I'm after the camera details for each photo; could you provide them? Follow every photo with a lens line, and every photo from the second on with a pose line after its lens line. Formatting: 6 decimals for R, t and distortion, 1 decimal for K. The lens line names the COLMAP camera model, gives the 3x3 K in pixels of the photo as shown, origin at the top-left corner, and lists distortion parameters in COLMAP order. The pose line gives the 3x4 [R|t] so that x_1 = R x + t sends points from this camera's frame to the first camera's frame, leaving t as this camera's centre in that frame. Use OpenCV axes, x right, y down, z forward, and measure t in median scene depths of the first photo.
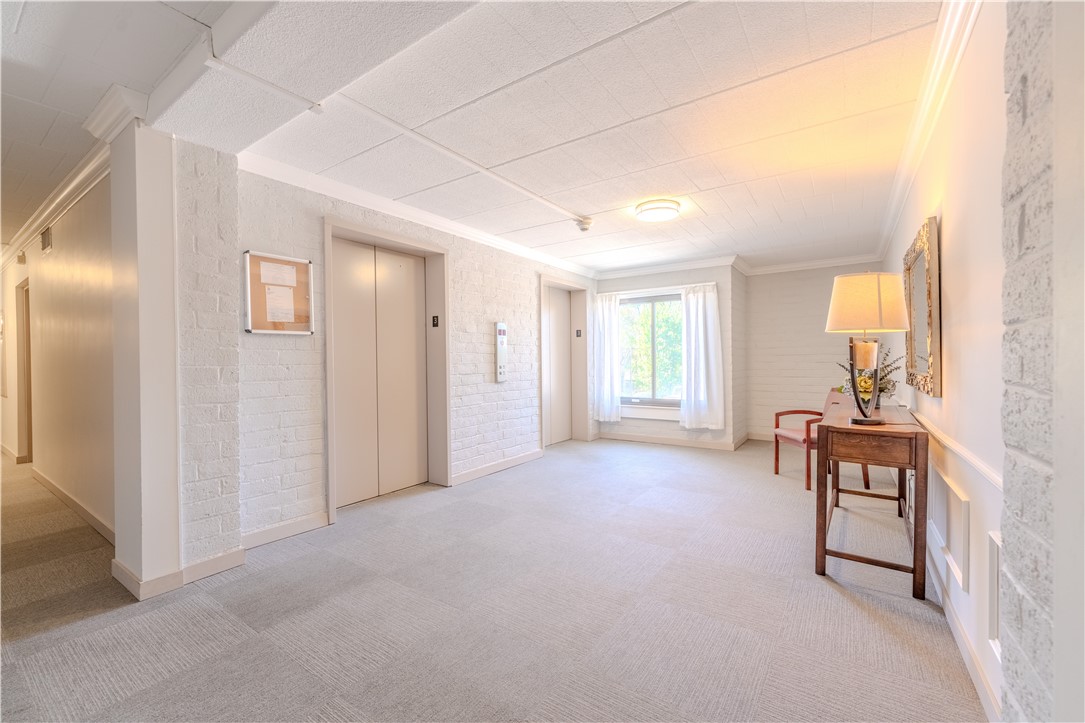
lens RADIAL K [[439.4, 0, 541.4], [0, 439.4, 363.3], [0, 0, 1]] dist [0.000204, -0.000900]
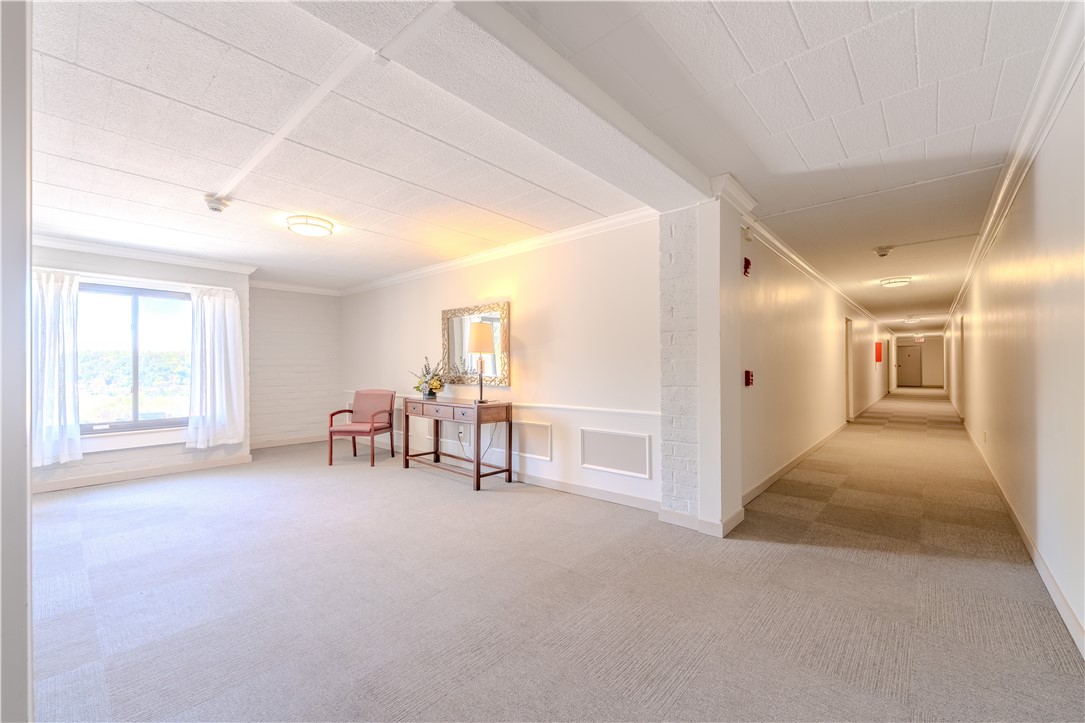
lens RADIAL K [[439.4, 0, 539.7], [0, 439.4, 364.5], [0, 0, 1]] dist [0.000204, -0.000900]
pose [[0.124291, 0.013770, 0.992150, -0.455368], [0.011998, 0.999810, -0.015379, 0.002197], [-0.992173, 0.013816, 0.124103, 0.219559]]
